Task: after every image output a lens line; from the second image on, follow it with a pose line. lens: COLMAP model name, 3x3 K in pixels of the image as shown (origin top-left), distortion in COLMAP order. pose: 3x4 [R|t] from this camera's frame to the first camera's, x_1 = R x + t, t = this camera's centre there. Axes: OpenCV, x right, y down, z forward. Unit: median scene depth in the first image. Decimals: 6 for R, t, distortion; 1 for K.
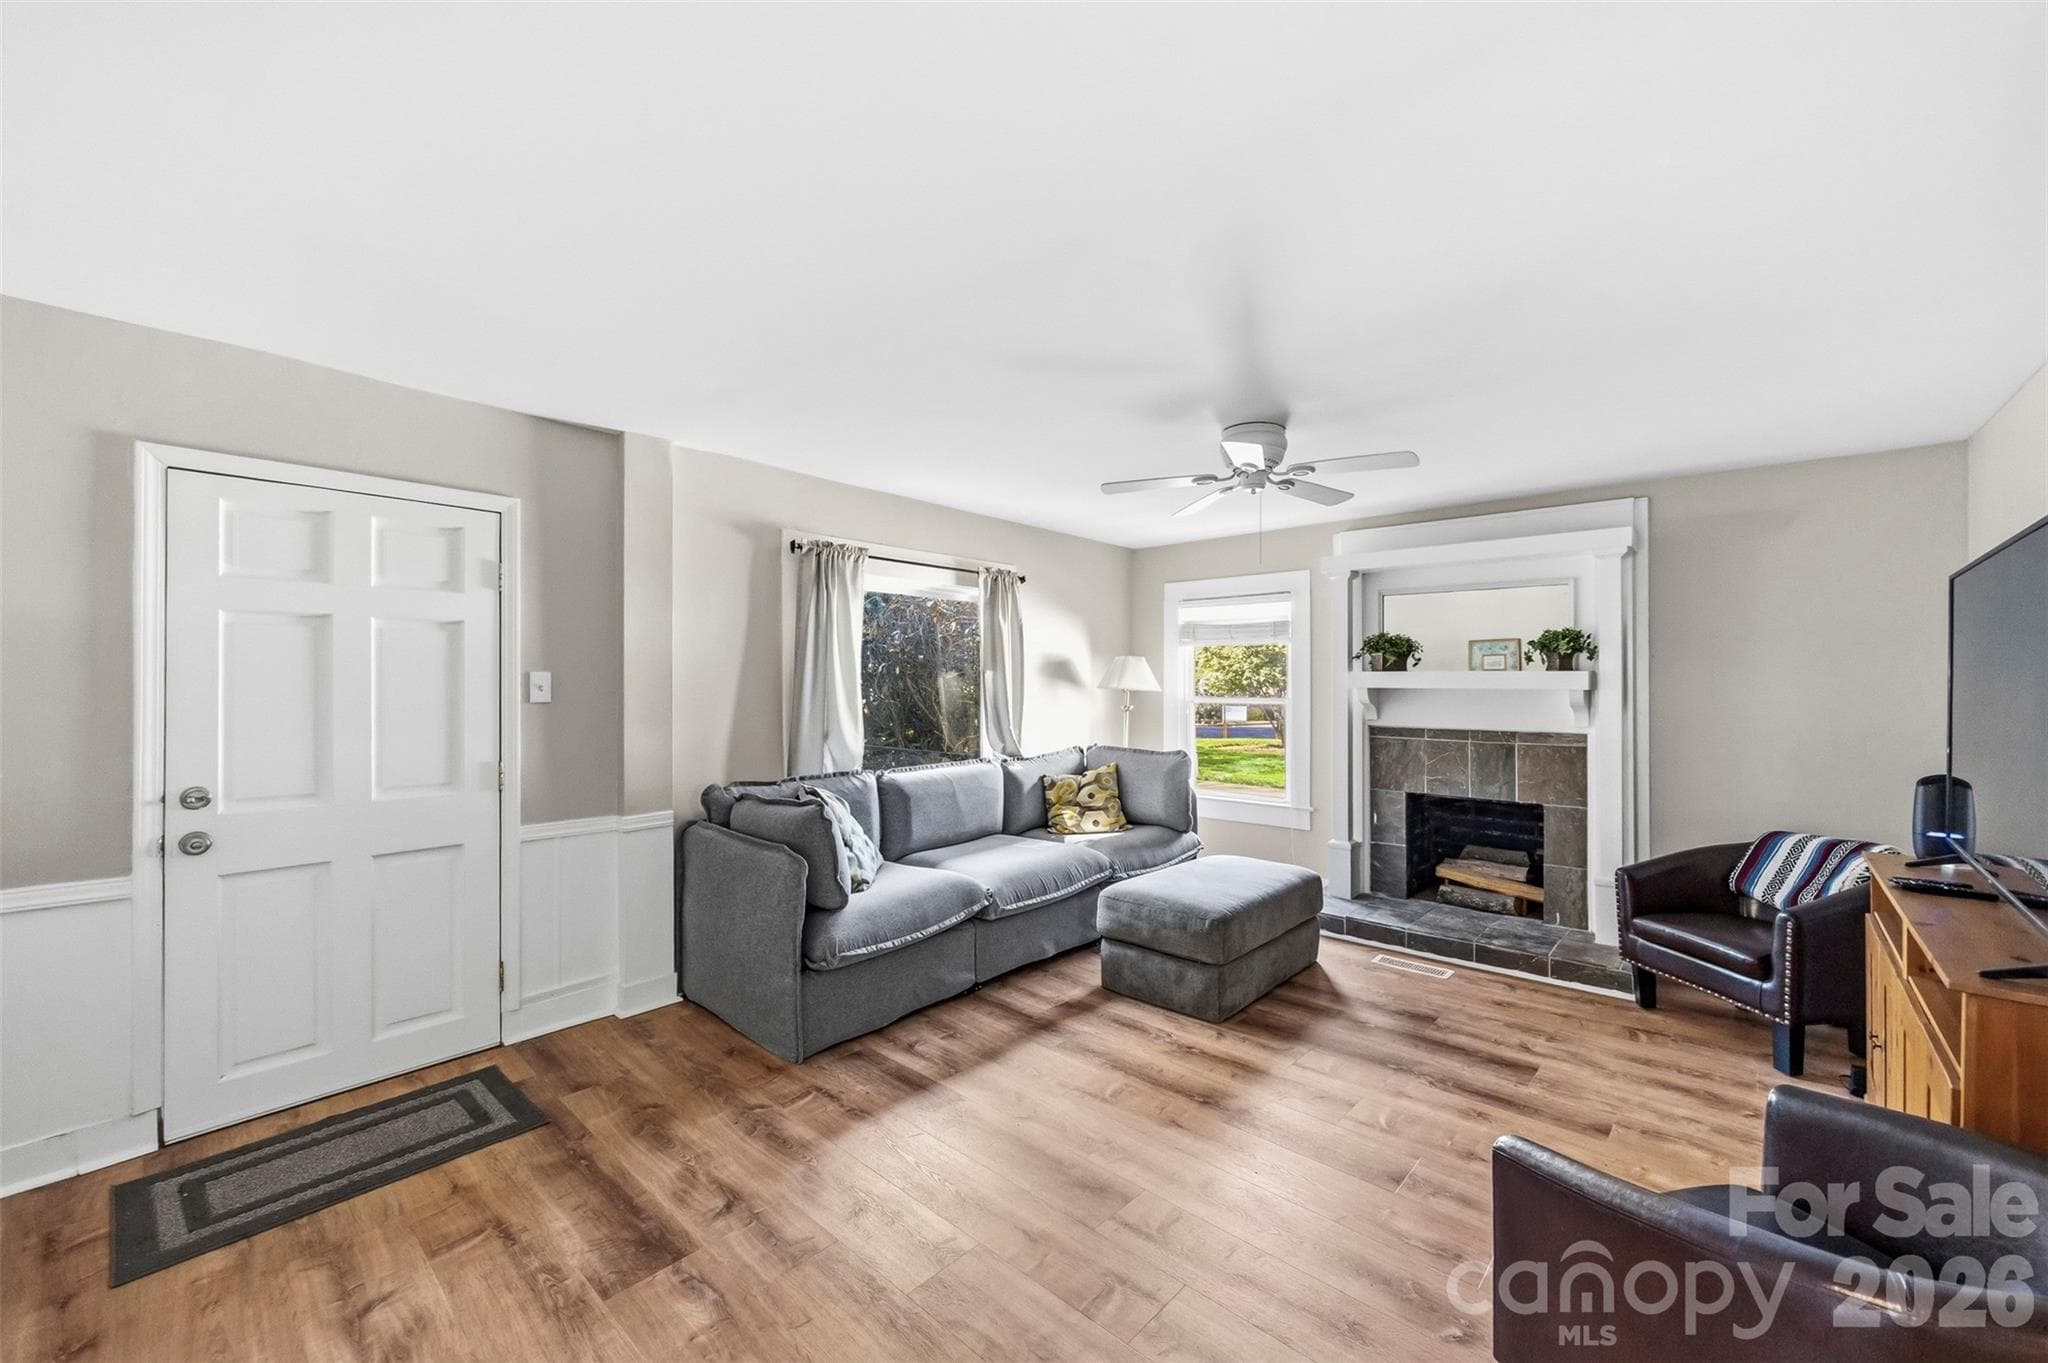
lens RADIAL K [[801.7, 0, 1033.5], [0, 801.7, 680.0], [0, 0, 1]] dist [-0.000665, -0.000151]
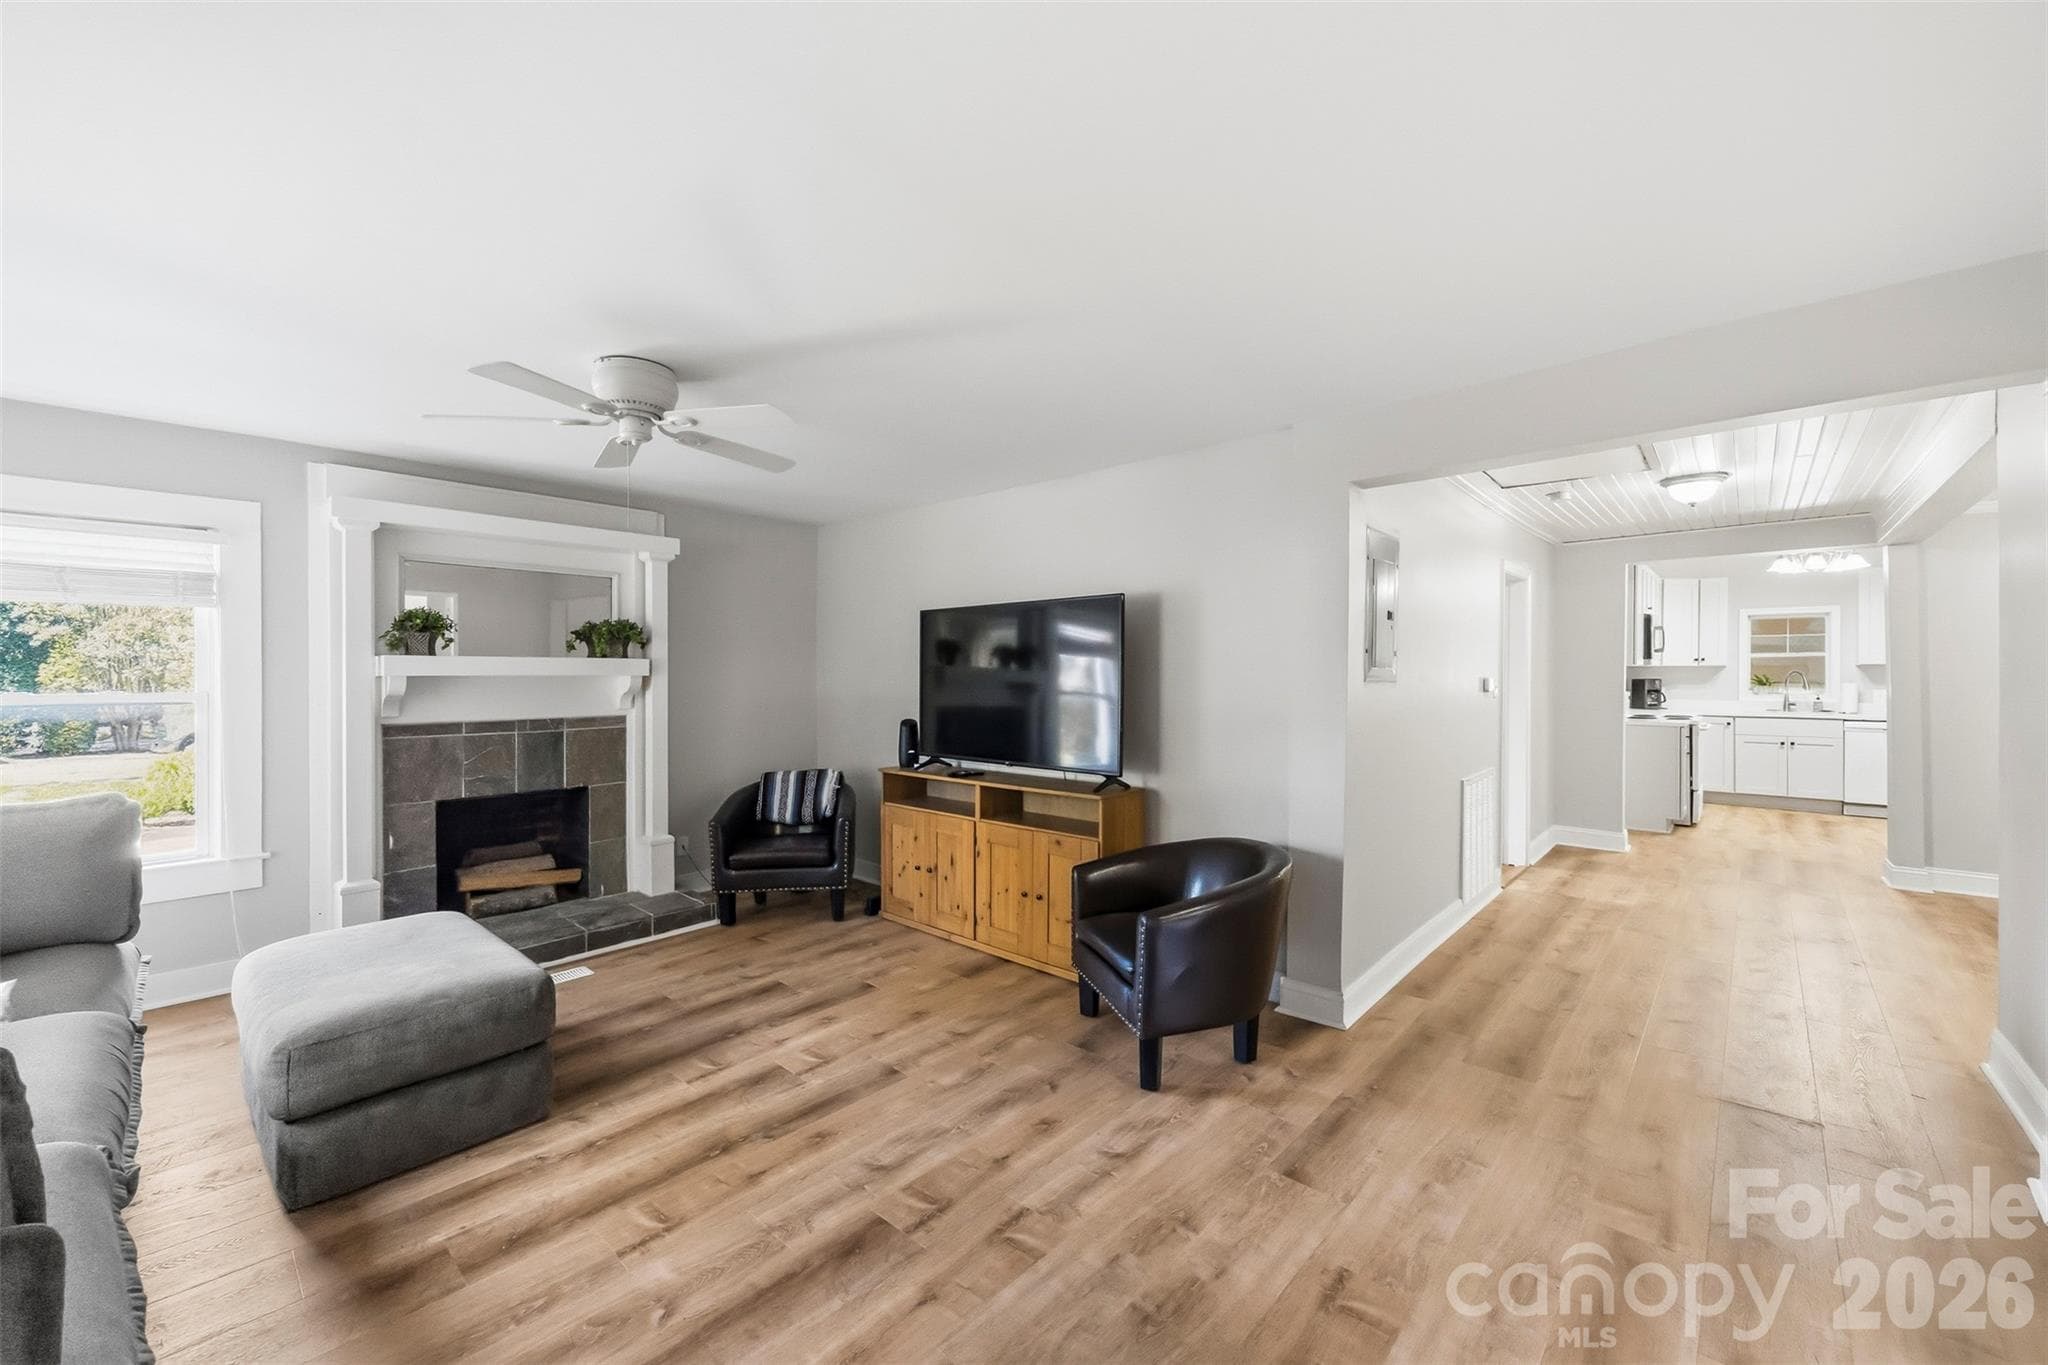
lens RADIAL K [[801.7, 0, 1033.5], [0, 801.7, 681.0], [0, 0, 1]] dist [-0.000665, -0.000151]
pose [[-0.000237, -0.011227, 0.999937, -0.427865], [0.000569, 0.999937, 0.011227, 0.007126], [-1.000000, 0.000572, -0.000230, 0.441042]]
